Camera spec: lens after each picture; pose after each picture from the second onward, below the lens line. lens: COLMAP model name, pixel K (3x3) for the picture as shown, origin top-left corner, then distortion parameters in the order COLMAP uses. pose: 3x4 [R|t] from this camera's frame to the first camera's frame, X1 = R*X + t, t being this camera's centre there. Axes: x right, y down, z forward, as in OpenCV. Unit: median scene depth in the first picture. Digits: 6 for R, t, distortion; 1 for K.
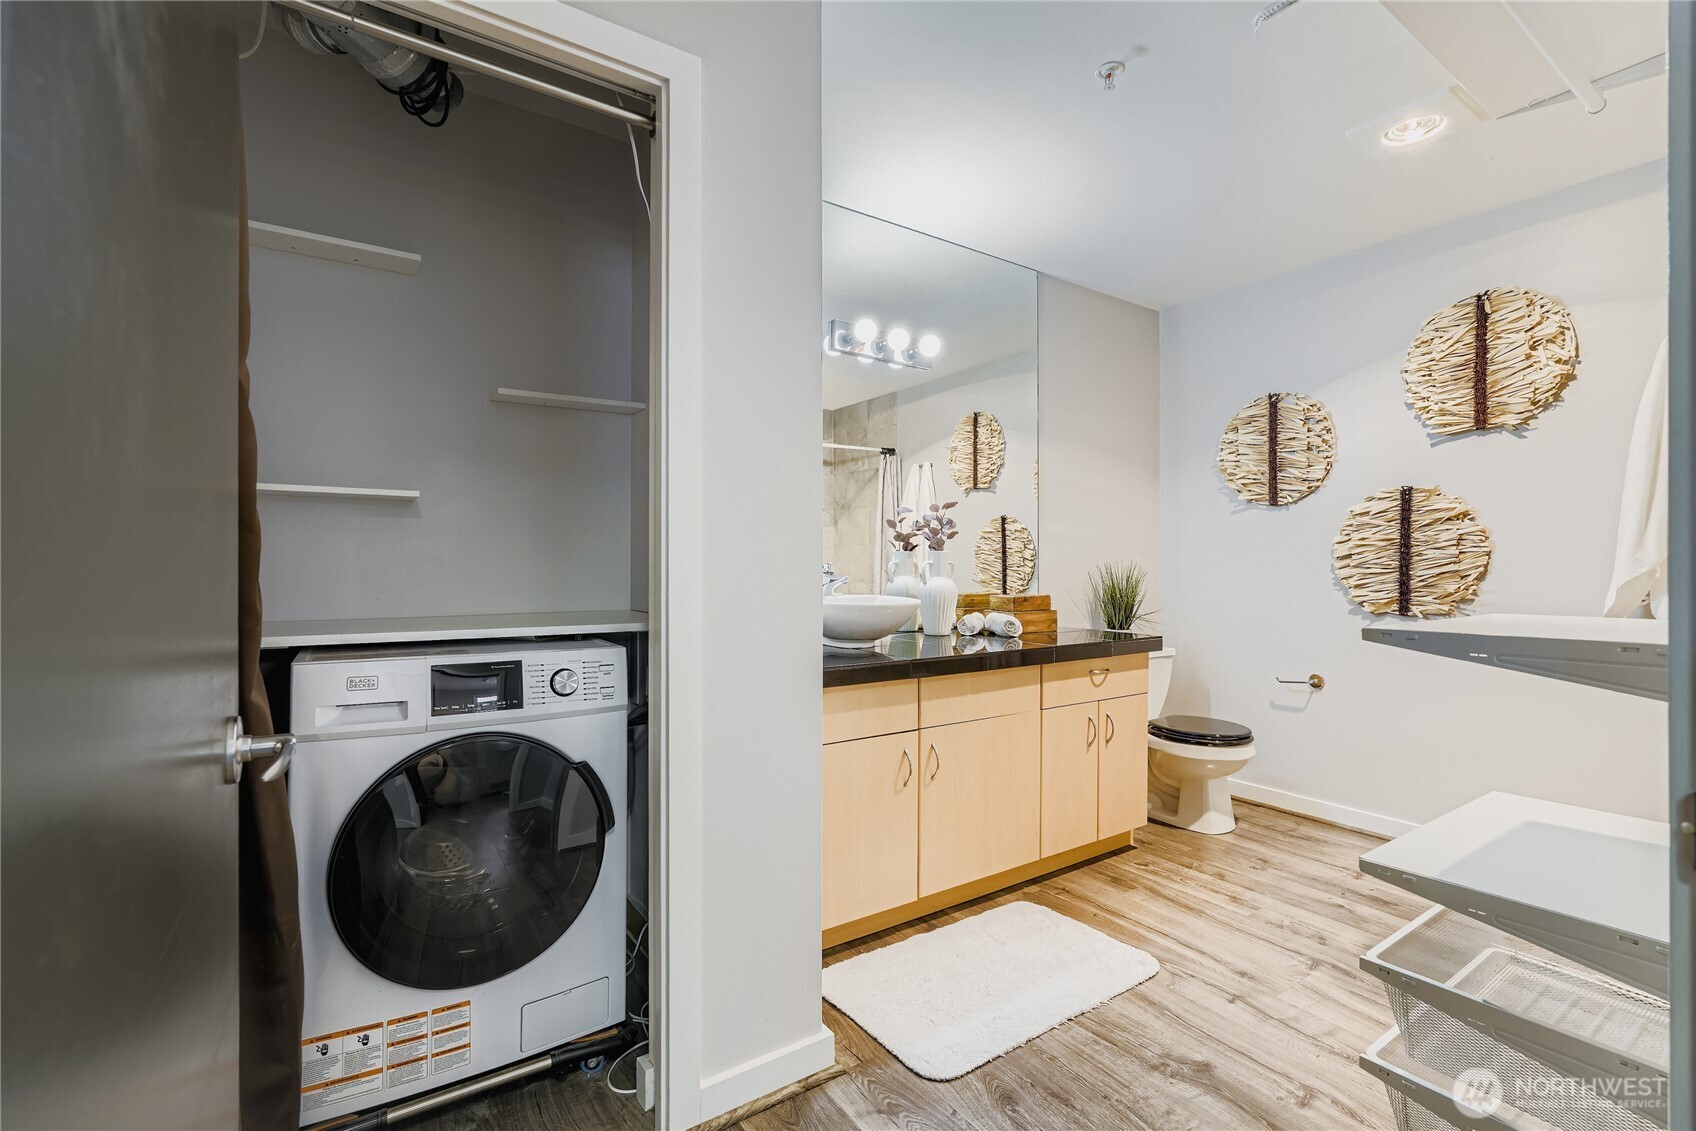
lens RADIAL K [[746.4, 0, 848.0], [0, 746.4, 565.5], [0, 0, 1]] dist [-0.010487, 0.000537]
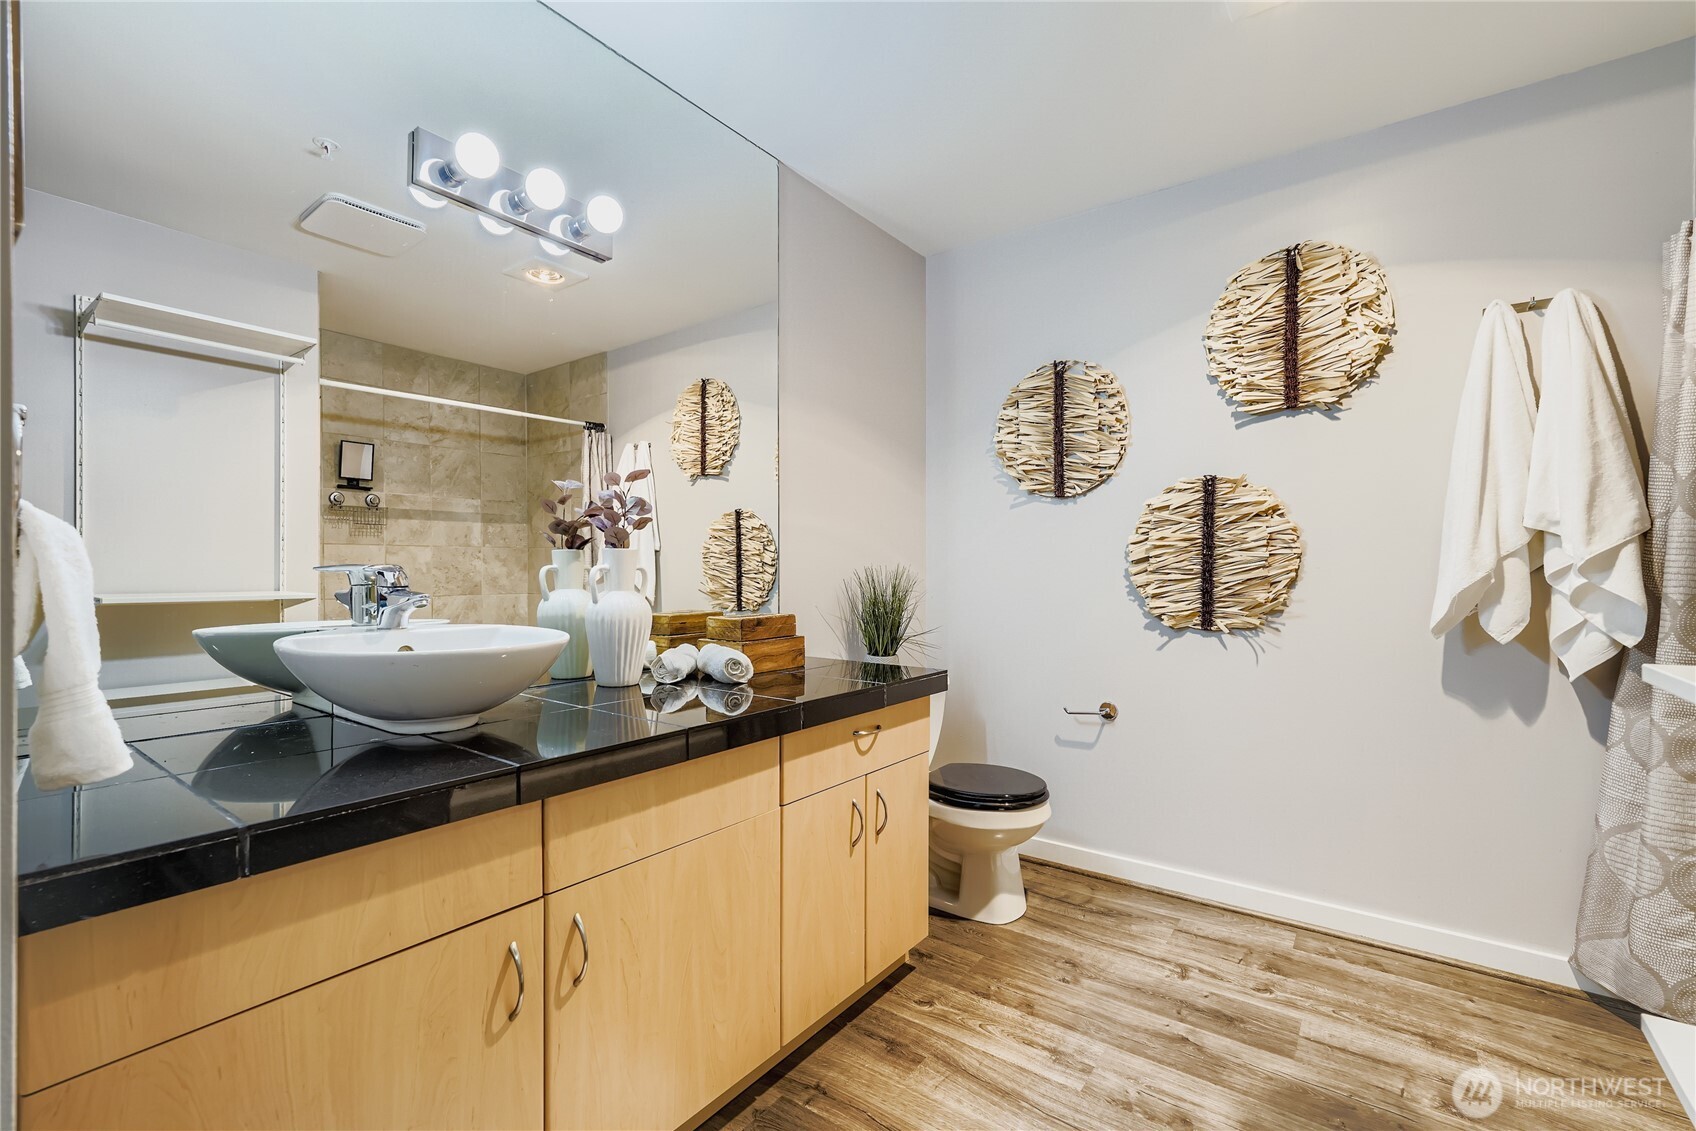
lens RADIAL K [[746.4, 0, 848.0], [0, 746.4, 565.5], [0, 0, 1]] dist [-0.010487, 0.000537]
pose [[0.944575, -0.000341, 0.328295, 0.095554], [0.003299, 0.999959, -0.008454, 0.000202], [-0.328279, 0.009069, 0.944537, 0.348745]]
